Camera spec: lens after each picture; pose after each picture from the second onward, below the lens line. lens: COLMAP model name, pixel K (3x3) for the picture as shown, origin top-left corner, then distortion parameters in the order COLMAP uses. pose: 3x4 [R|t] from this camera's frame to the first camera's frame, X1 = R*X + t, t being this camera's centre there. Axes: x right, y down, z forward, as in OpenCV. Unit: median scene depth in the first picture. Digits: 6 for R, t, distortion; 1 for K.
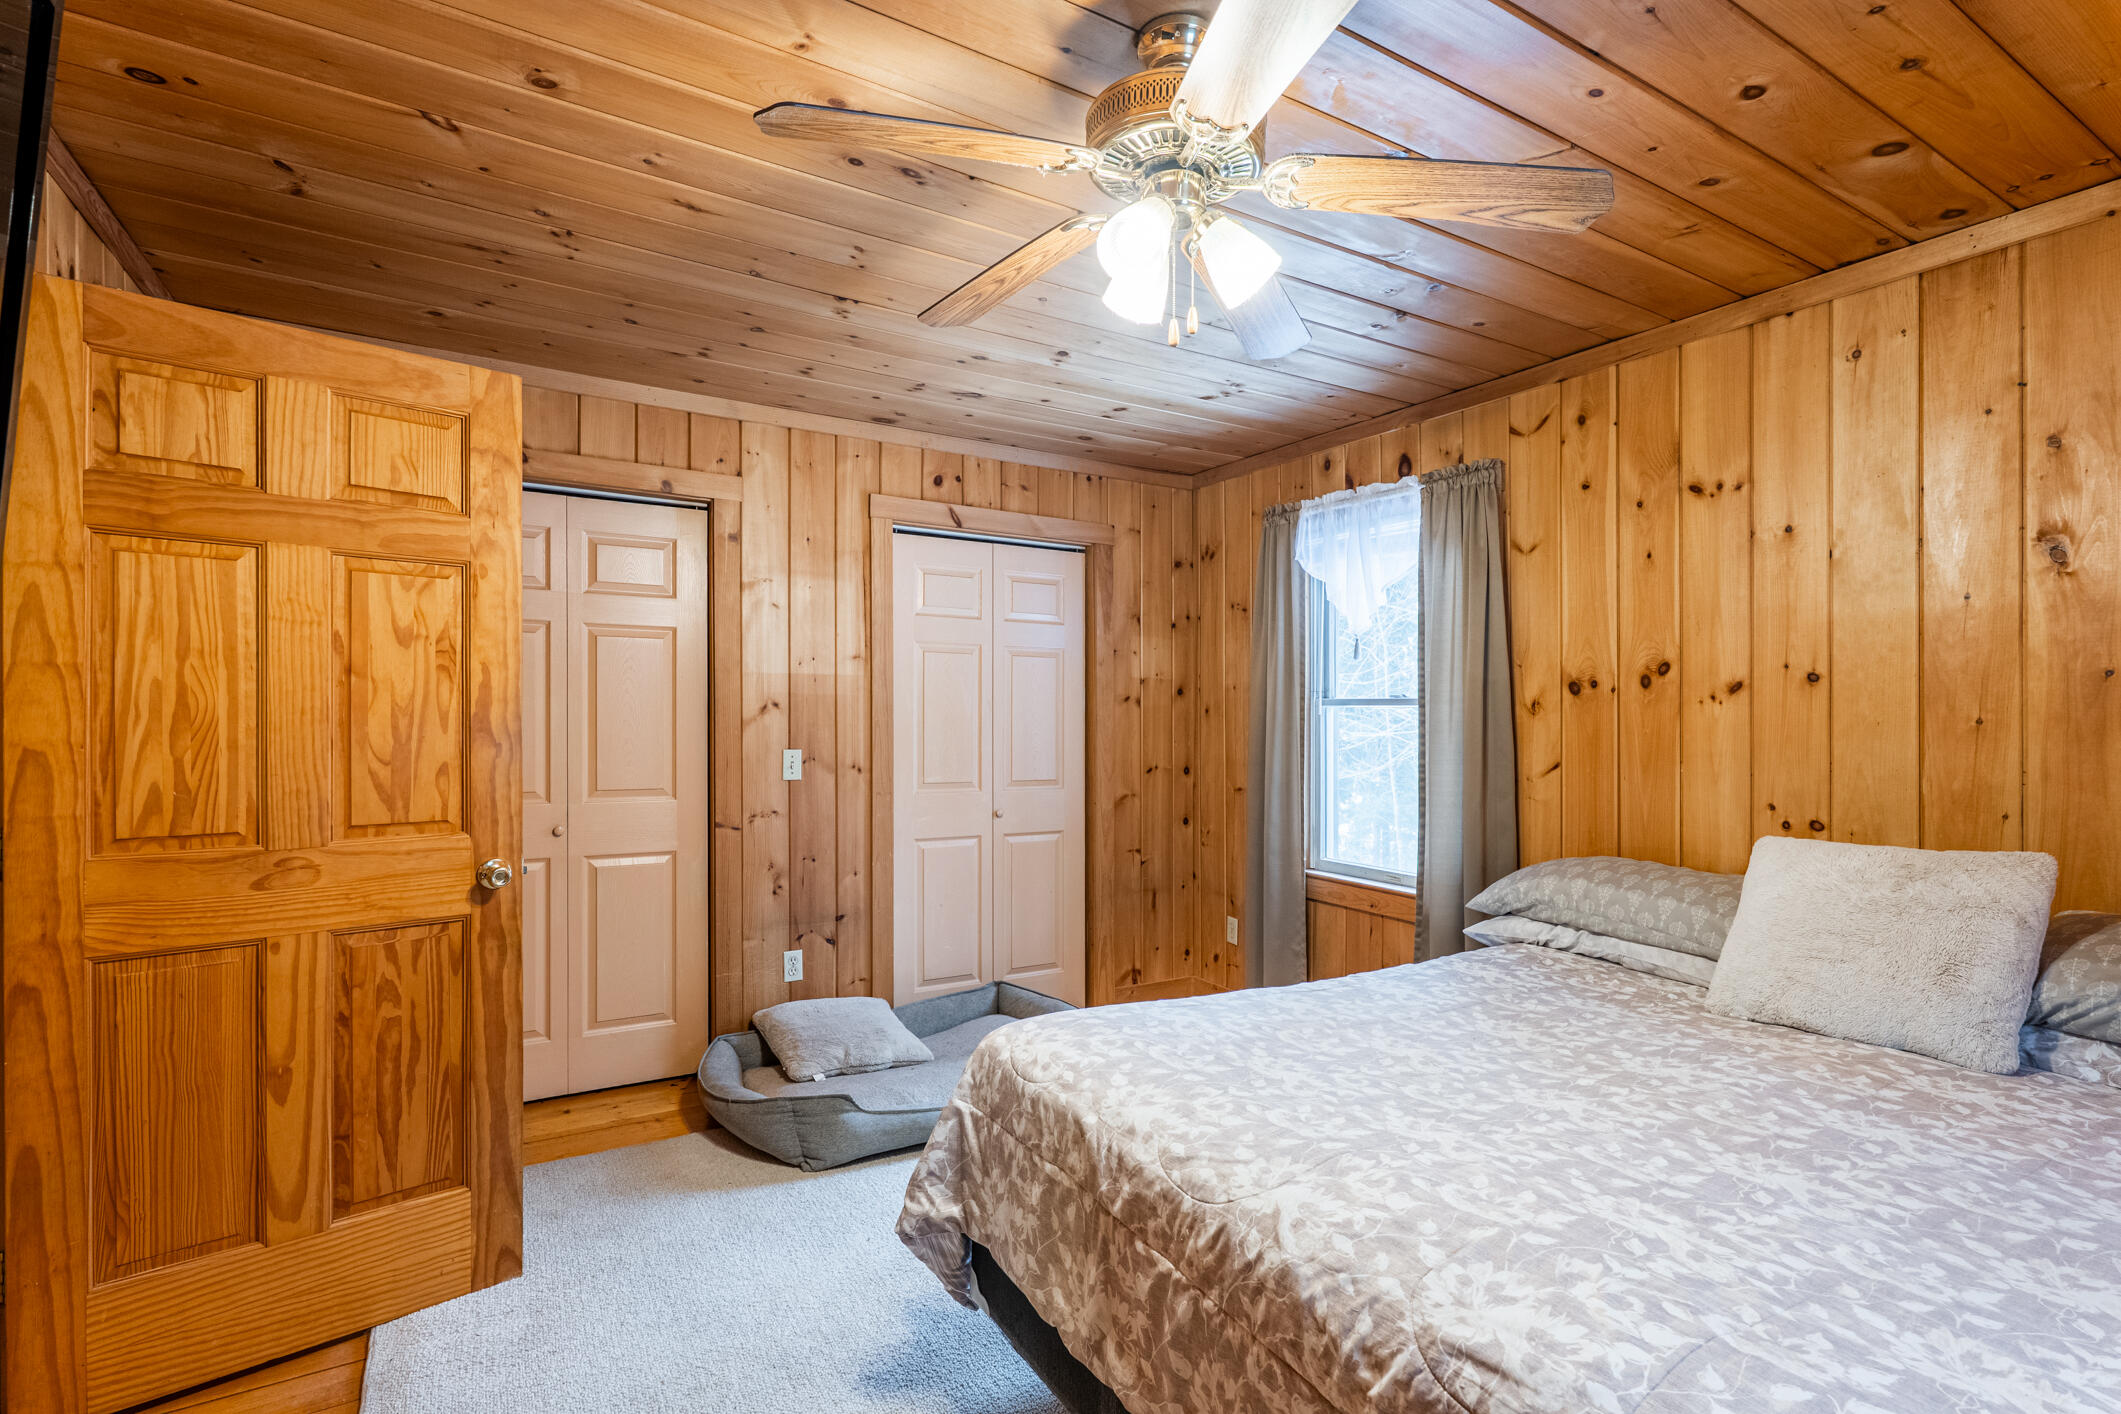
lens RADIAL K [[983.3, 0, 1058.4], [0, 983.3, 722.5], [0, 0, 1]] dist [0.001758, 0.000323]
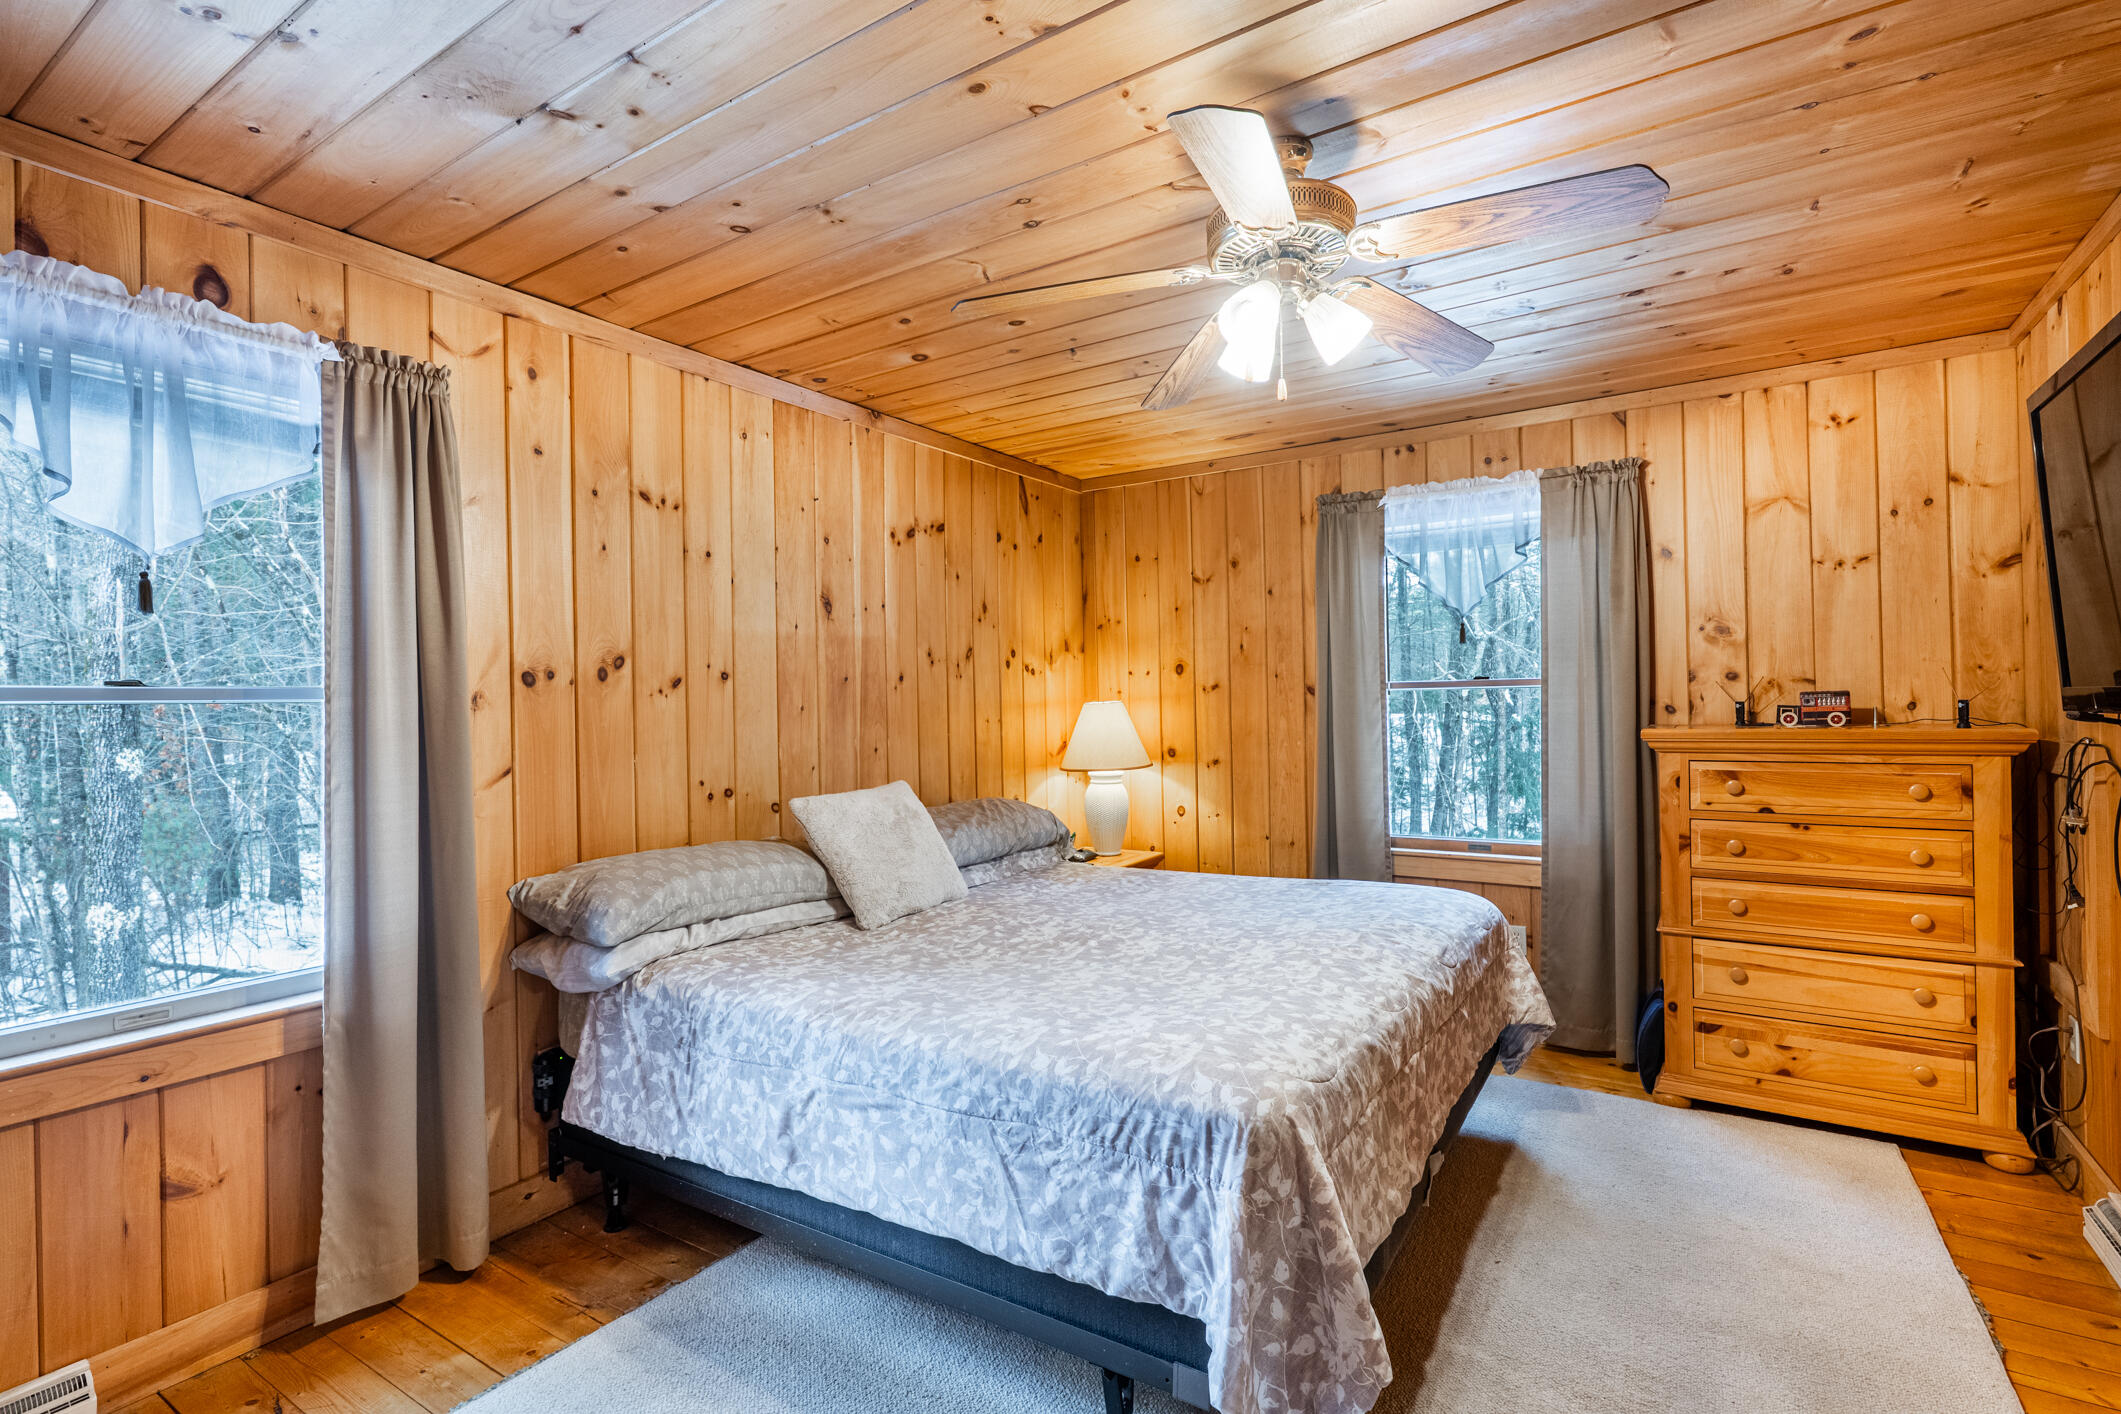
lens RADIAL K [[983.3, 0, 1065.9], [0, 983.3, 689.4], [0, 0, 1]] dist [0.001758, 0.000323]
pose [[-0.442911, 0.008418, 0.896526, -0.525389], [0.021181, 0.999775, 0.001077, -0.019339], [-0.896316, 0.019467, -0.442989, 1.095680]]
